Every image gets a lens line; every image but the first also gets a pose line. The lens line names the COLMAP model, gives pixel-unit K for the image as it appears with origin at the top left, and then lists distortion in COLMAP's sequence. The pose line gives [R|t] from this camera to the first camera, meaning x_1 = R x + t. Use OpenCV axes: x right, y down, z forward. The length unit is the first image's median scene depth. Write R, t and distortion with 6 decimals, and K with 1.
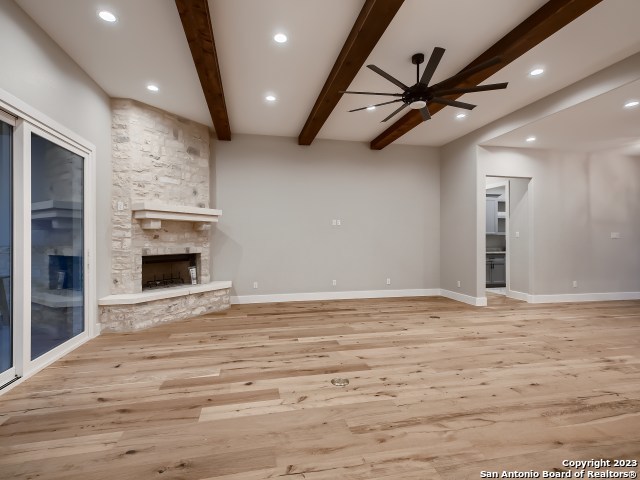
lens RADIAL K [[319.8, 0, 320.2], [0, 319.8, 236.6], [0, 0, 1]] dist [0.002650, 0.002202]
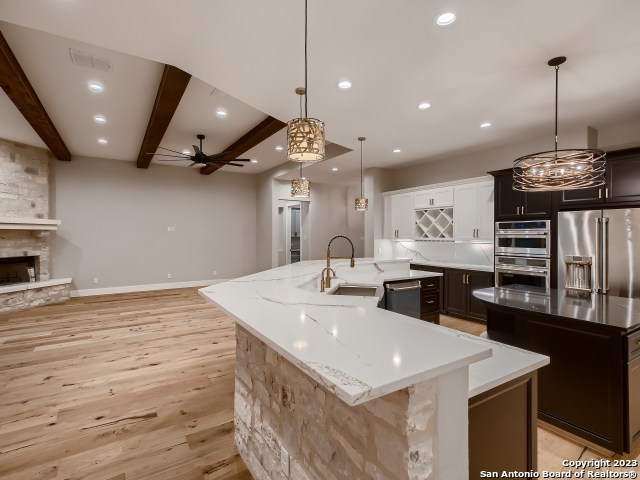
lens RADIAL K [[319.8, 0, 320.2], [0, 319.8, 236.6], [0, 0, 1]] dist [0.002650, 0.002202]
pose [[0.940514, 0.000722, 0.339754, 0.217651], [-0.003688, 0.999961, 0.008084, -0.034873], [-0.339735, -0.008856, 0.940479, -0.511509]]
